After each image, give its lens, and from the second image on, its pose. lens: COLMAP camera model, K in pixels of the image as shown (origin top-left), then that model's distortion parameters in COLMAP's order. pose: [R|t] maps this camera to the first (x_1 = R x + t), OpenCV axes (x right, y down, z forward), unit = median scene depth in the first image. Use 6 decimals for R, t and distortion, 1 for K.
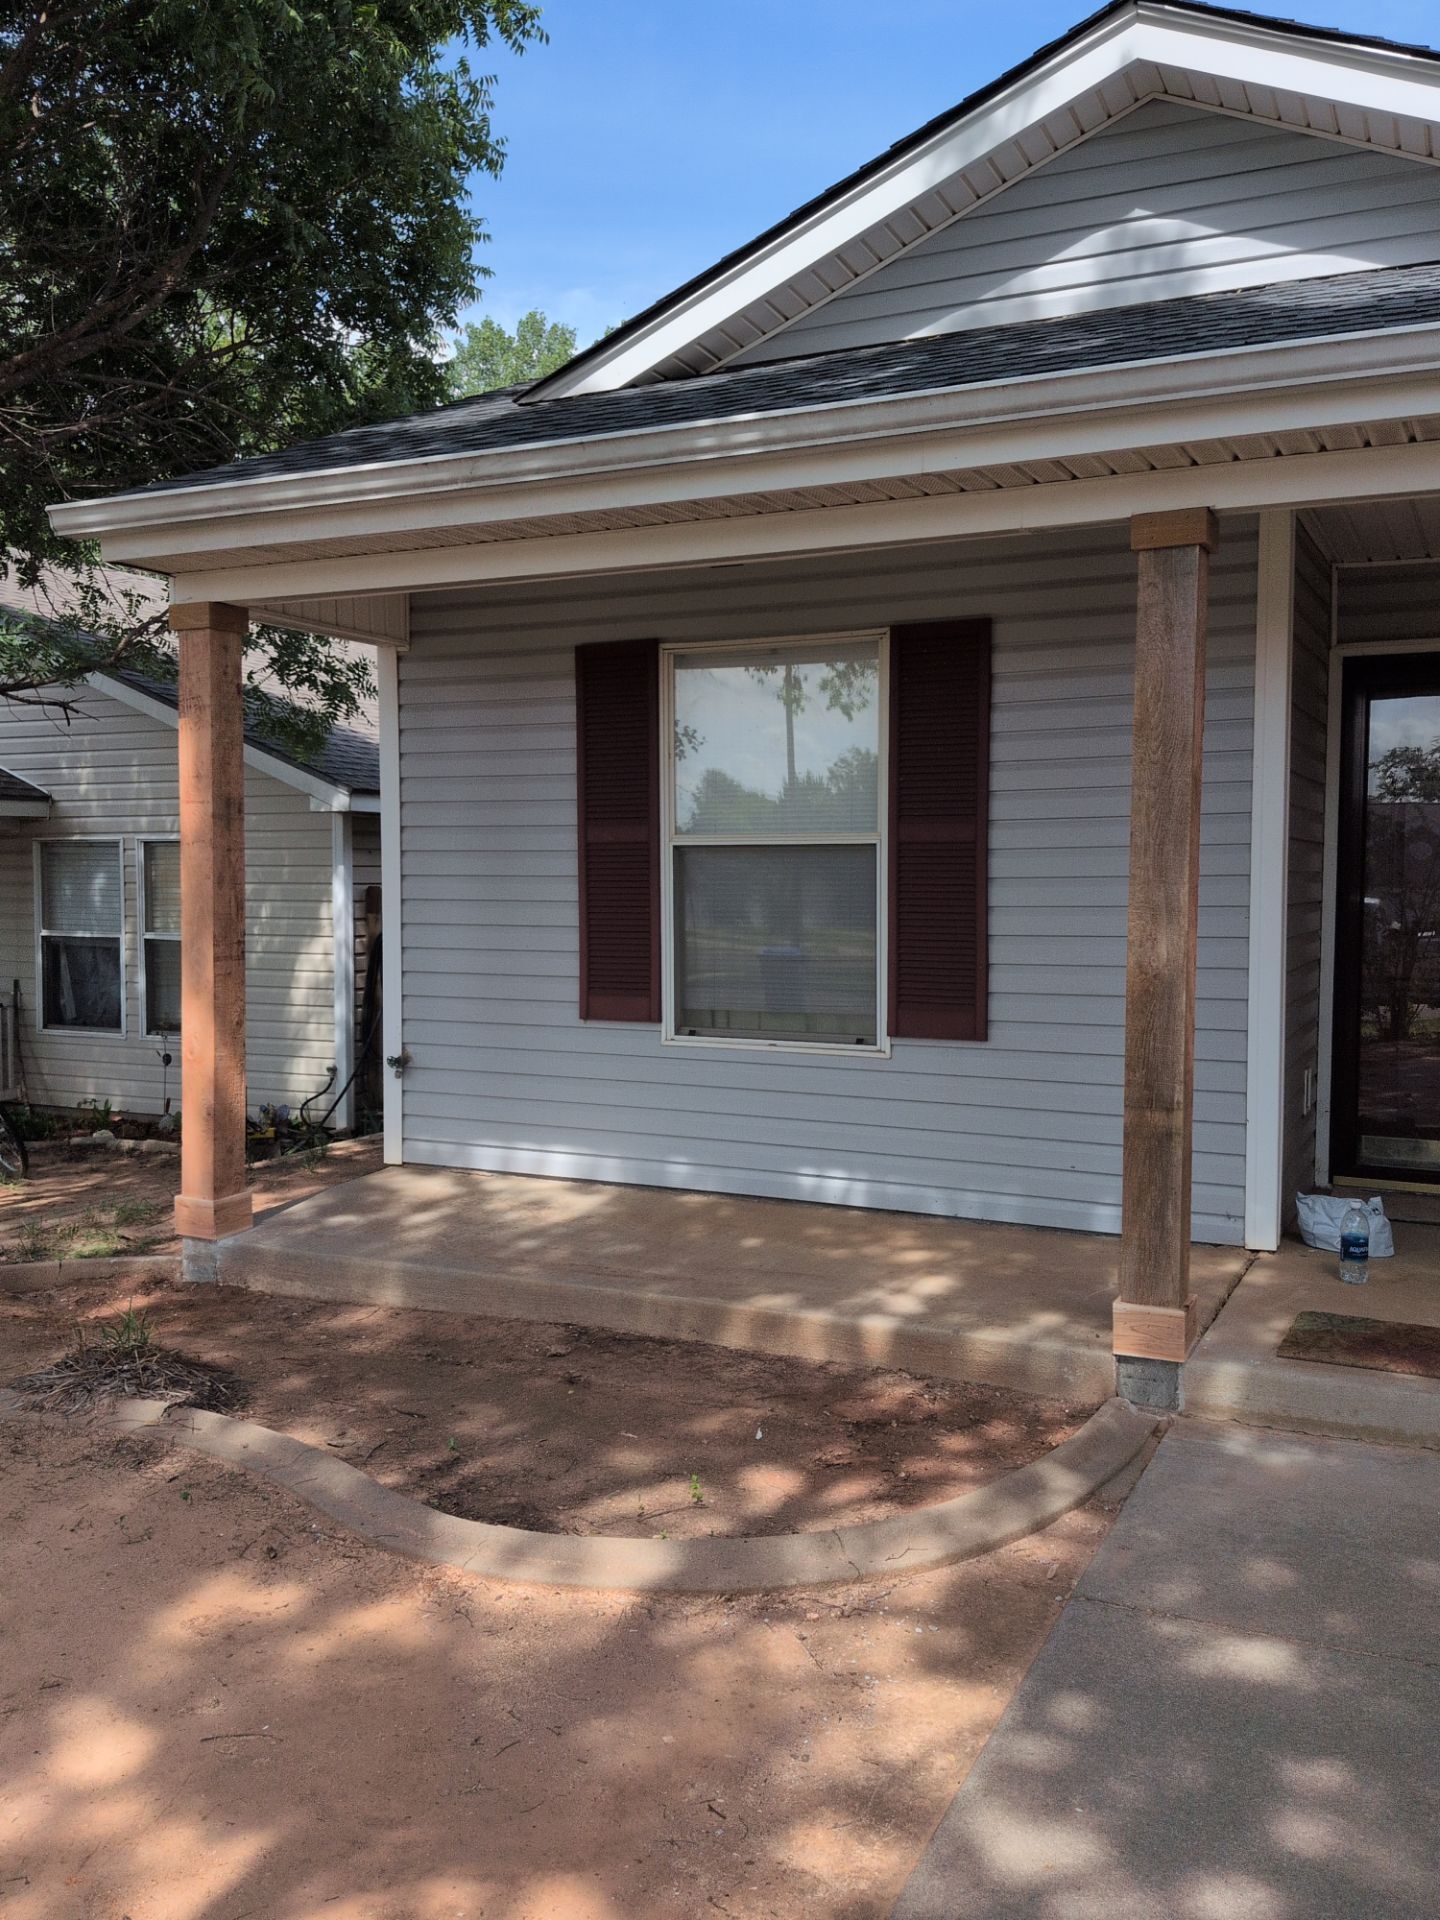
lens RADIAL K [[1614.6, 0, 720.0], [0, 1614.6, 960.0], [0, 0, 1]] dist [0.099486, -0.183603]
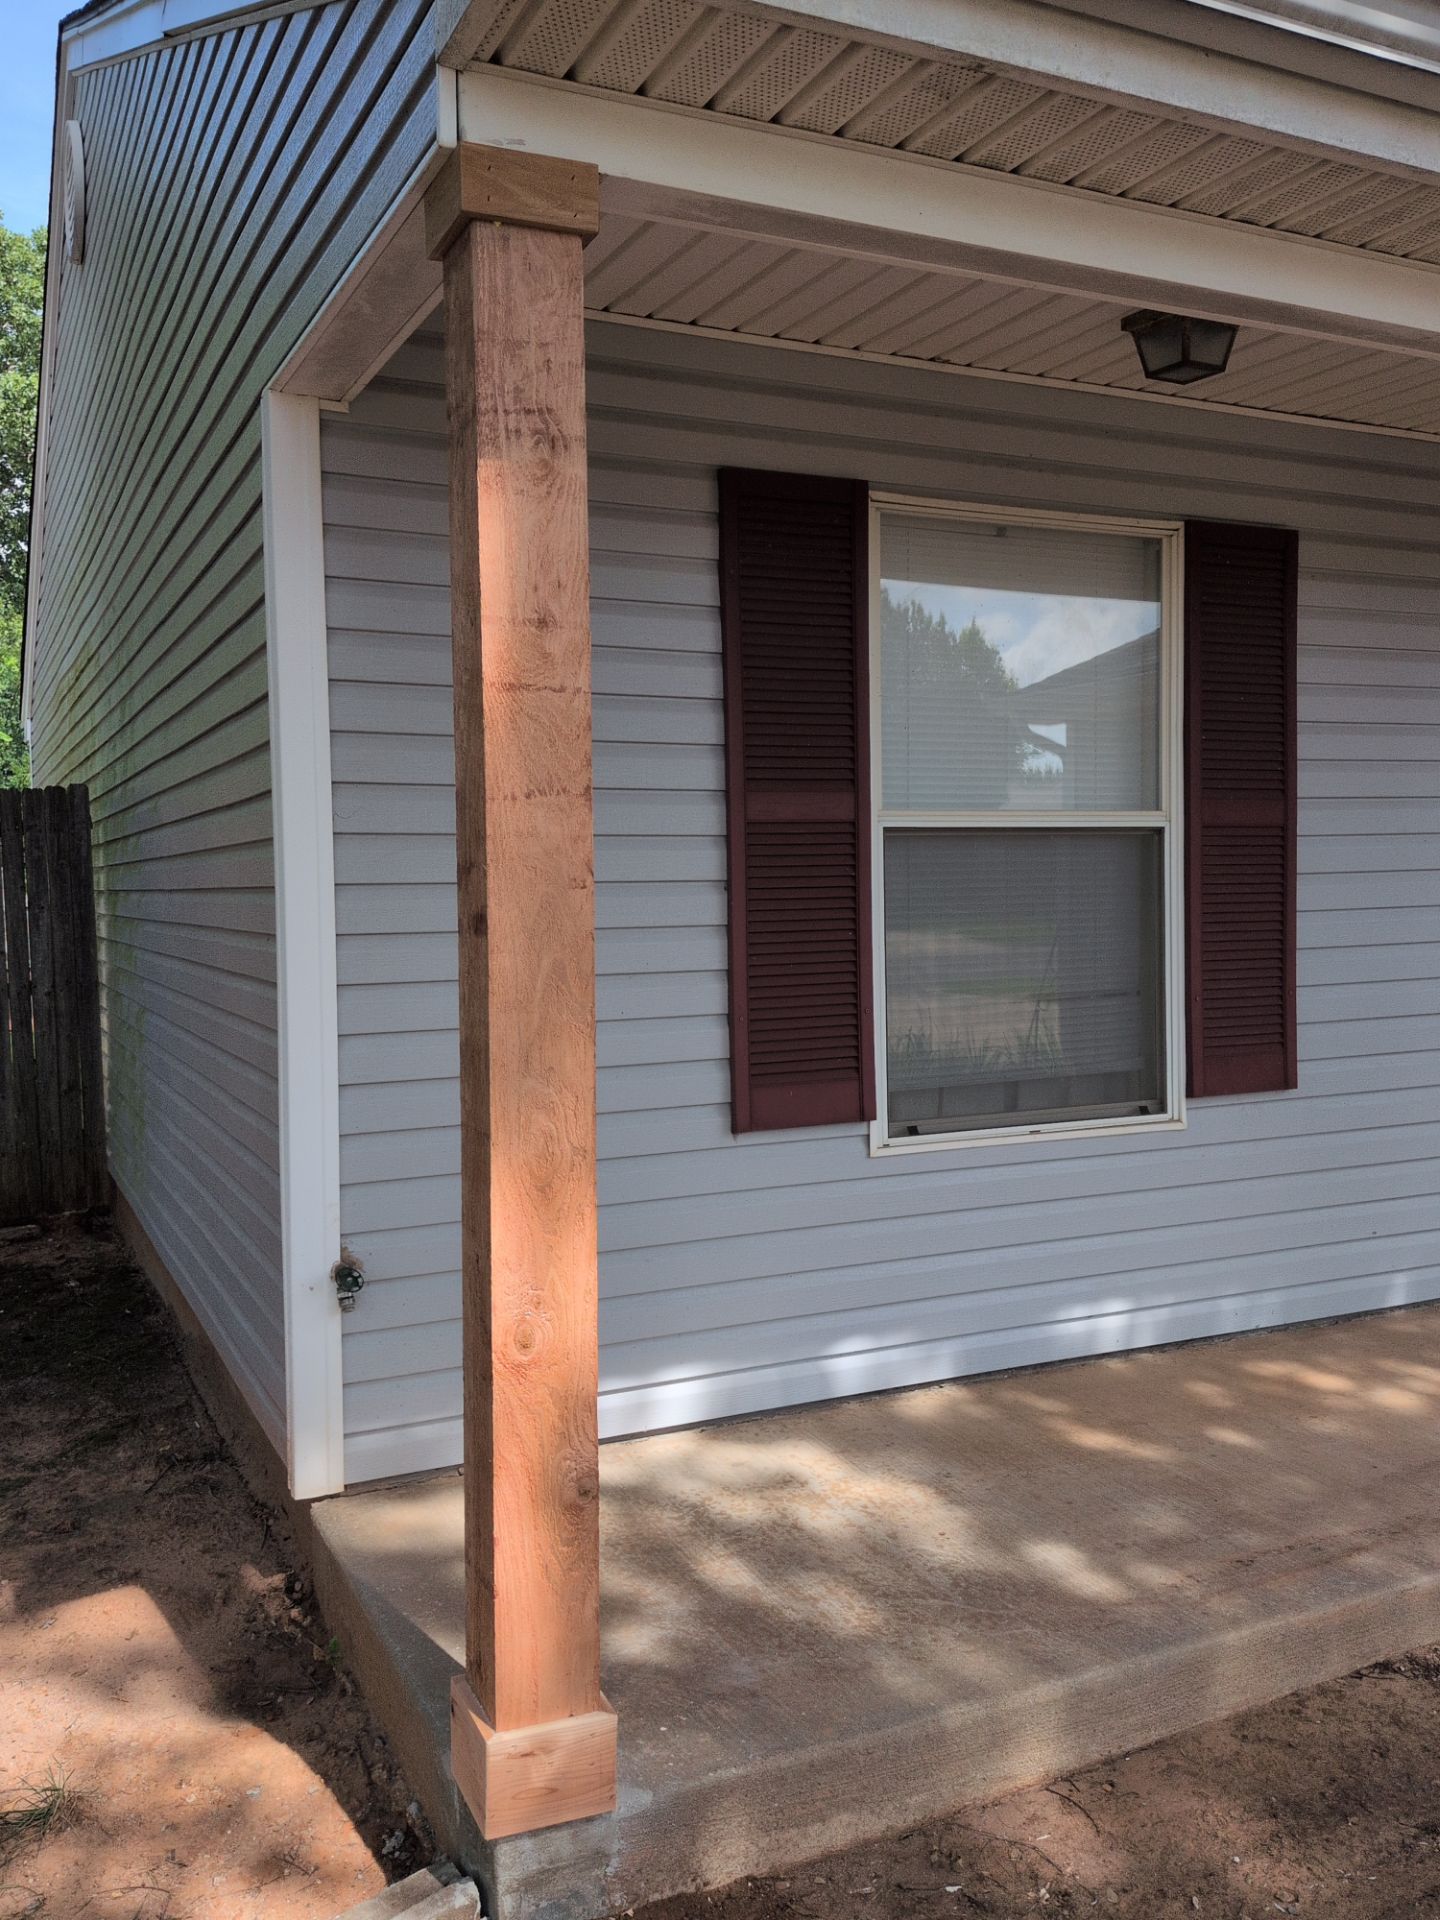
lens RADIAL K [[1614.6, 0, 720.0], [0, 1614.6, 960.0], [0, 0, 1]] dist [0.099486, -0.183603]
pose [[0.616718, -0.047146, 0.785771, -0.546110], [0.057563, 0.998233, 0.014716, -0.033476], [-0.785077, 0.036156, 0.618342, 0.671182]]
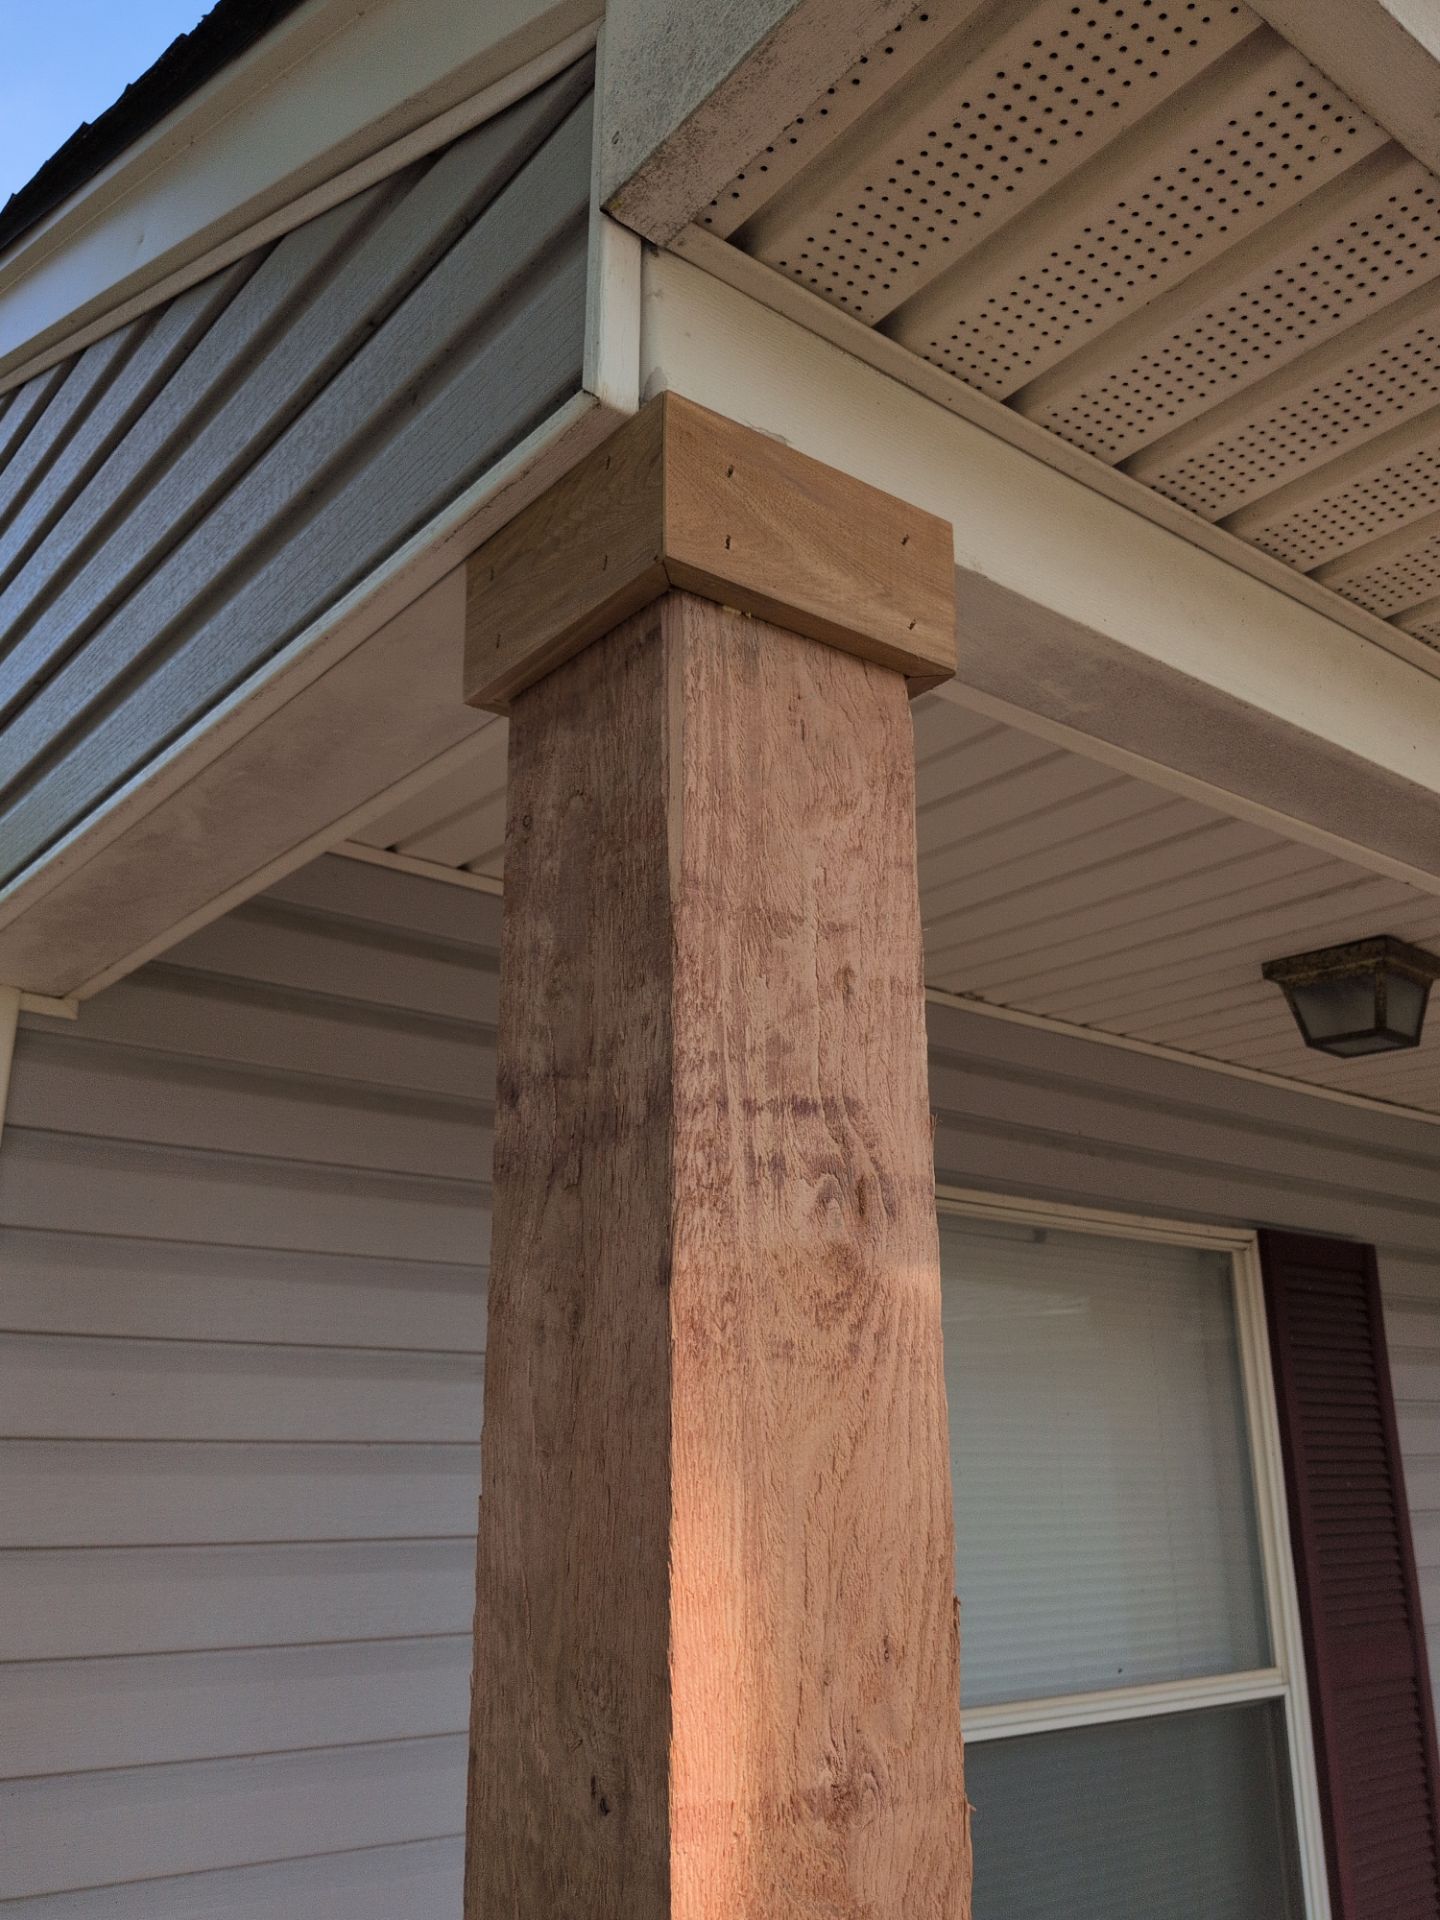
lens RADIAL K [[1614.6, 0, 720.0], [0, 1614.6, 960.0], [0, 0, 1]] dist [0.099486, -0.183603]
pose [[0.420327, 0.271939, 0.865664, -0.399694], [0.056850, 0.944267, -0.324235, -0.119419], [-0.905590, 0.185498, 0.381441, 0.871407]]
